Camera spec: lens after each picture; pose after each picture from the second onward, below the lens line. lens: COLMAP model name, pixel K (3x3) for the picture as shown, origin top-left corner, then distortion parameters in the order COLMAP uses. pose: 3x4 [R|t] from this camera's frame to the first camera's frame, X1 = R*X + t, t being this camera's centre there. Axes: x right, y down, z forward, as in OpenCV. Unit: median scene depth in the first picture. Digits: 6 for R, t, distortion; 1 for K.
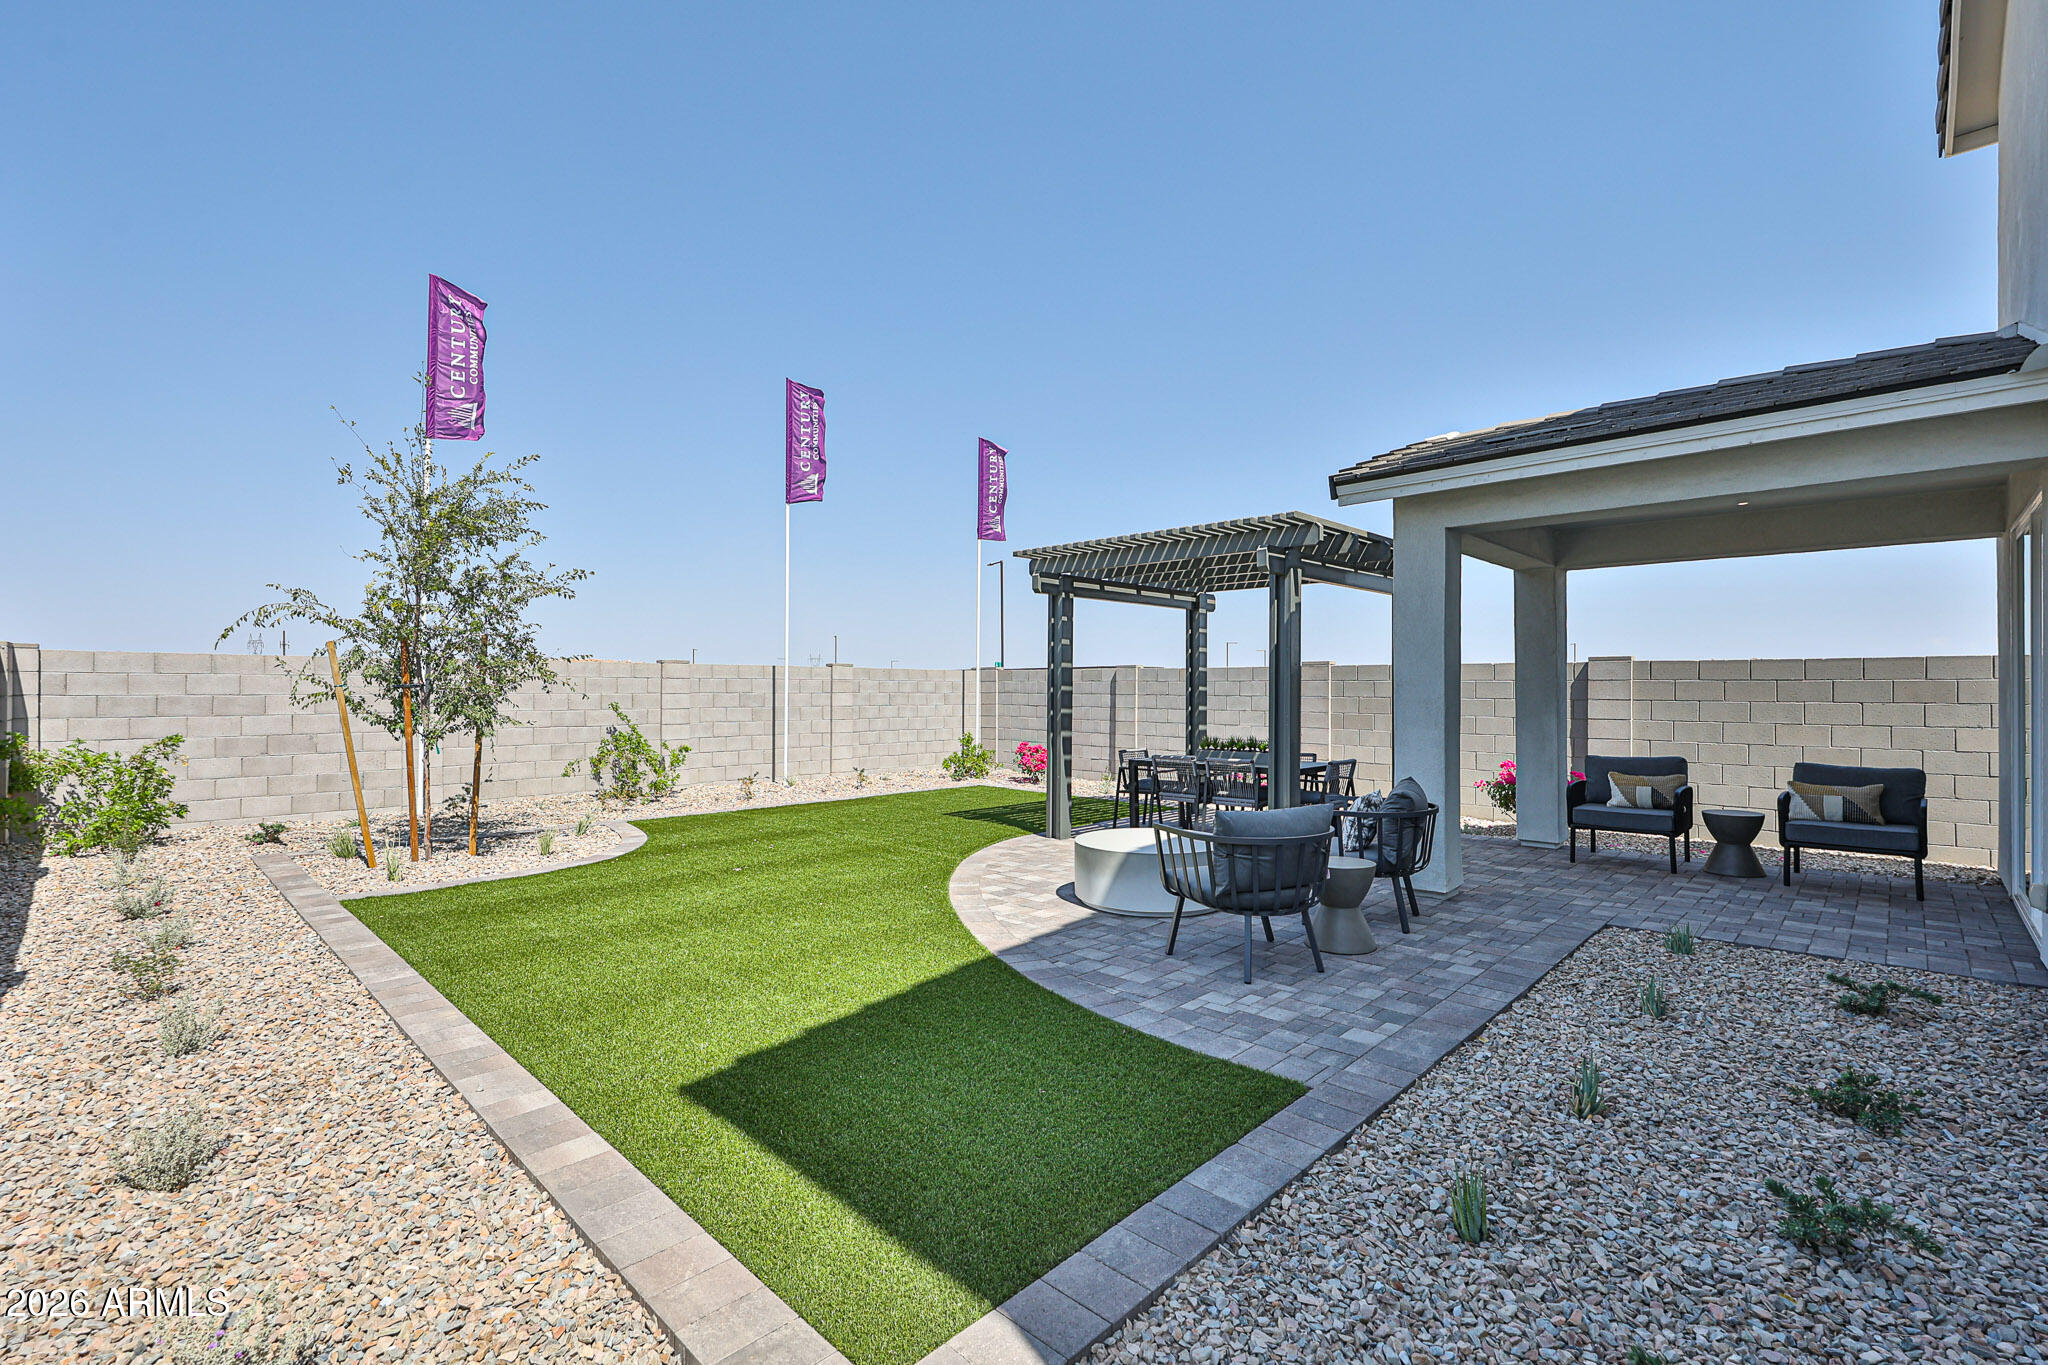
lens RADIAL K [[893.2, 0, 1015.5], [0, 893.2, 687.1], [0, 0, 1]] dist [-0.002663, -0.000261]
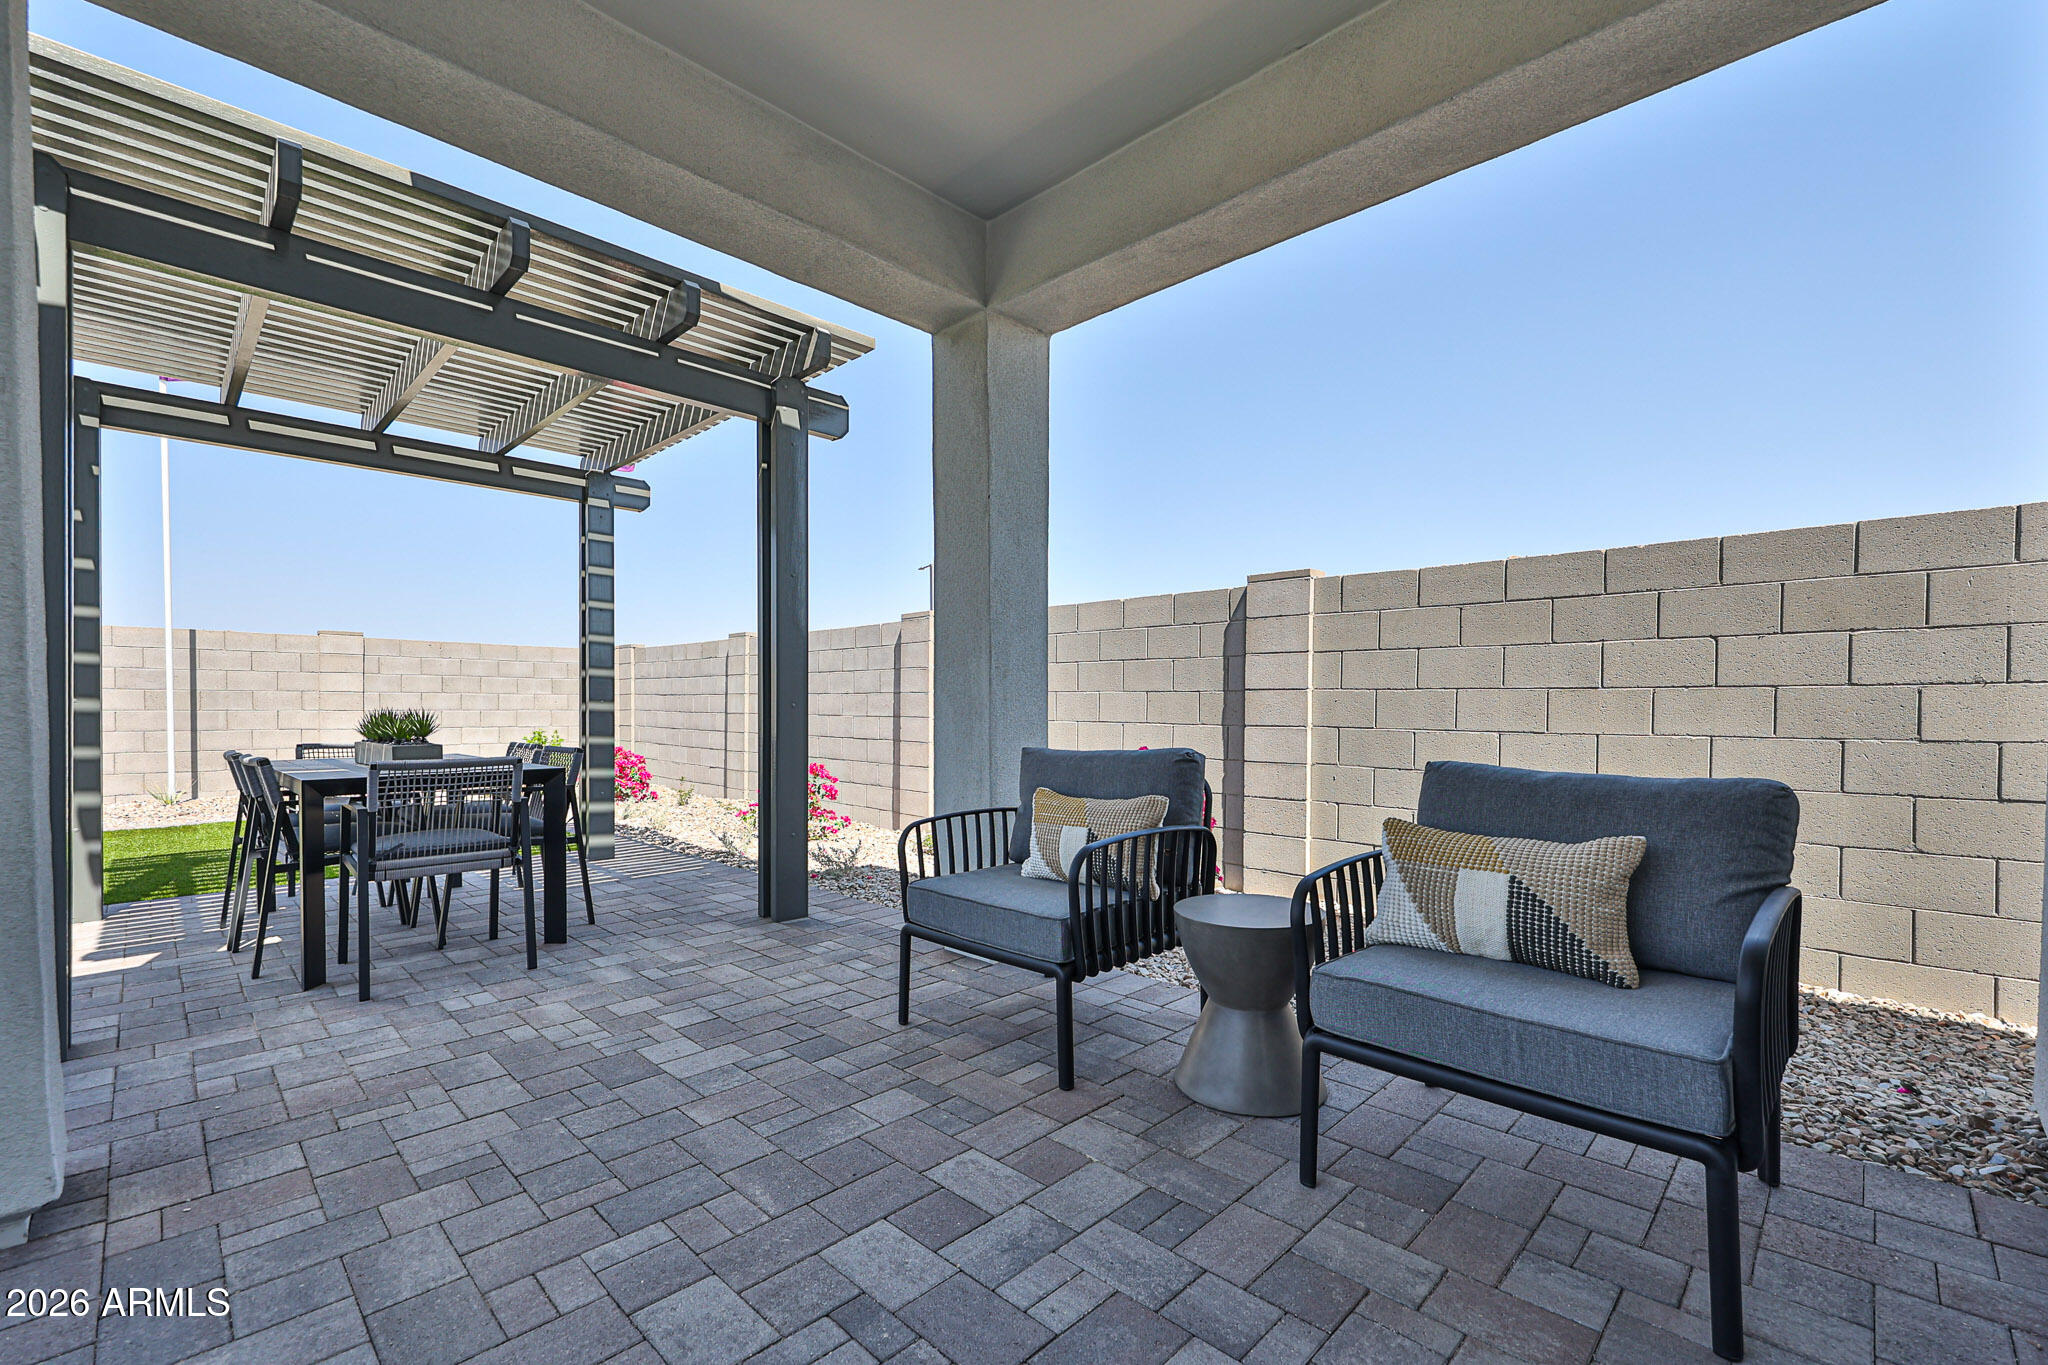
lens RADIAL K [[853.0, 0, 1021.2], [0, 853.0, 725.4], [0, 0, 1]] dist [0.000287, 0.000579]
pose [[0.999979, 0.000950, -0.006461, 0.492275], [-0.000780, 0.999653, 0.026321, 0.042234], [0.006484, -0.026316, 0.999633, 0.460705]]
